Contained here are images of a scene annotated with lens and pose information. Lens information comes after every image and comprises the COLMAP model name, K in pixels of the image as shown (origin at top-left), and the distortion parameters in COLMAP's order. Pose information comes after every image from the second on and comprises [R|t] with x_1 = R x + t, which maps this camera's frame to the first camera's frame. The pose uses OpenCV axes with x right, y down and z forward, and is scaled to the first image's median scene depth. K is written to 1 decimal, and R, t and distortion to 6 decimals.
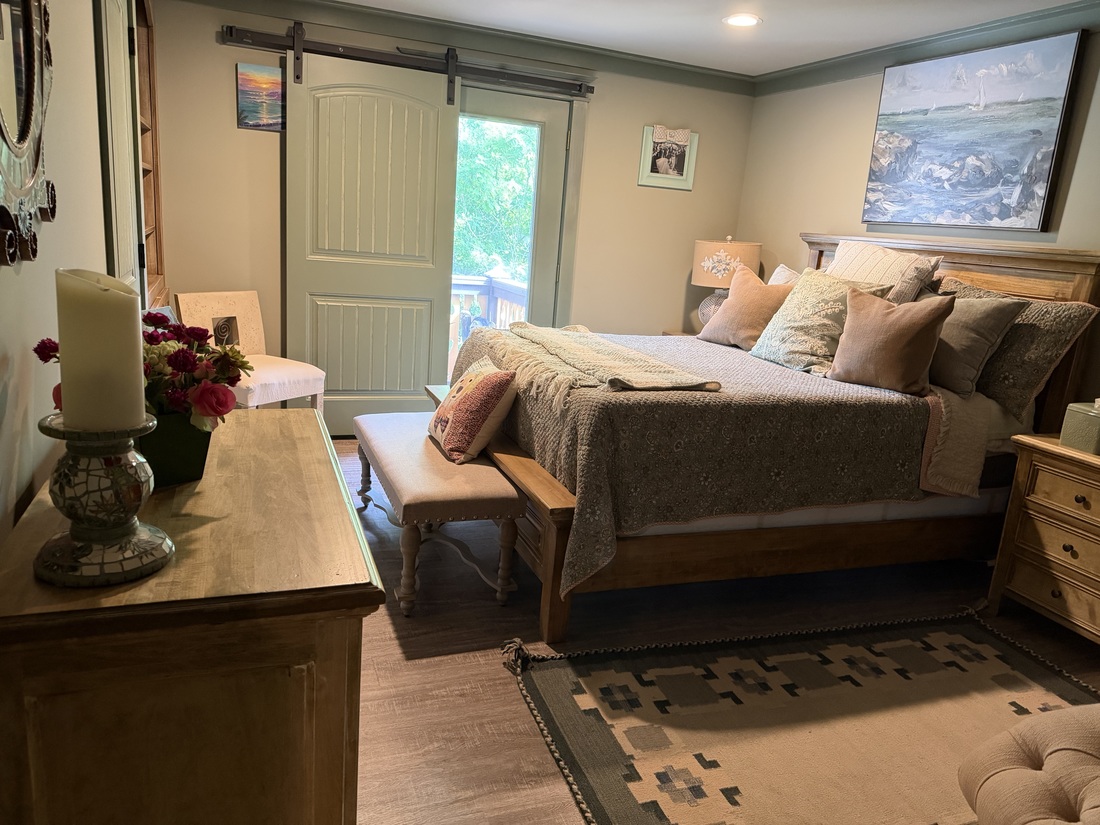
lens RADIAL K [[780.1, 0, 557.8], [0, 780.1, 412.3], [0, 0, 1]] dist [0.075340, -0.107675]
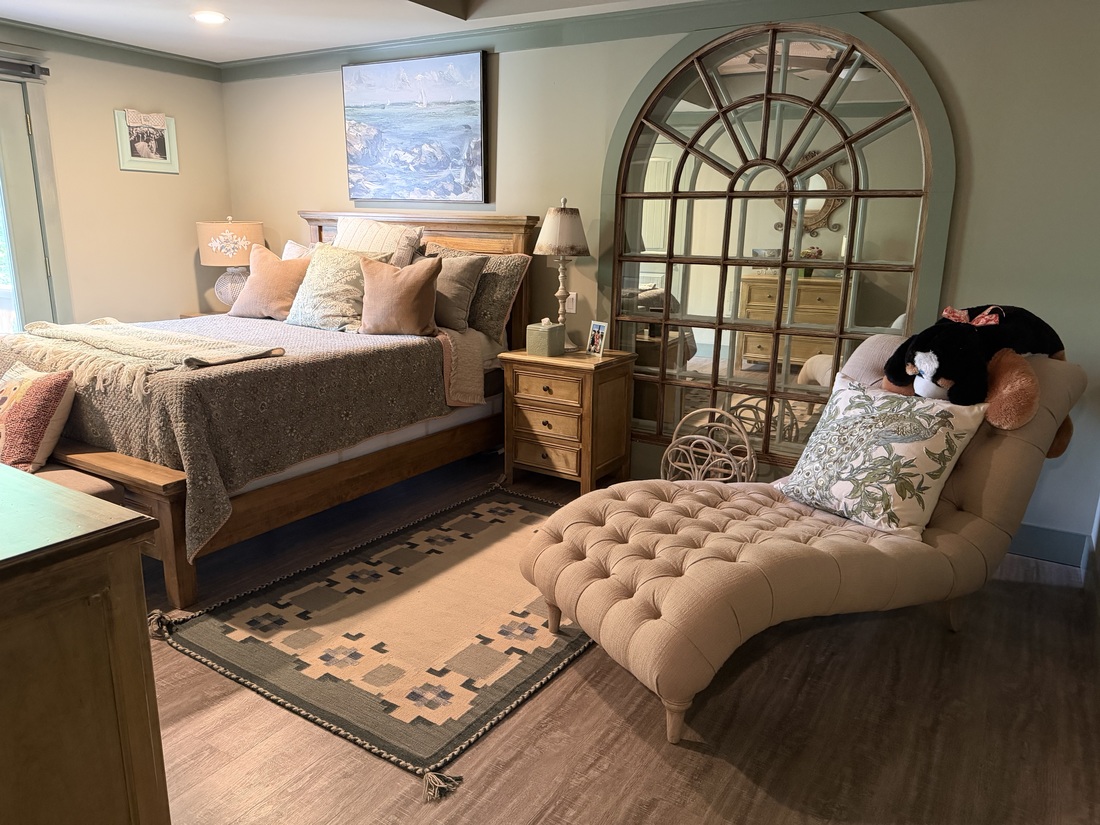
lens RADIAL K [[791.2, 0, 552.7], [0, 791.2, 430.4], [0, 0, 1]] dist [0.124879, -0.194398]
pose [[0.797945, -0.216584, 0.562473, -0.161474], [0.184573, 0.976180, 0.114042, 0.018477], [-0.573774, 0.012818, 0.818913, -0.197446]]
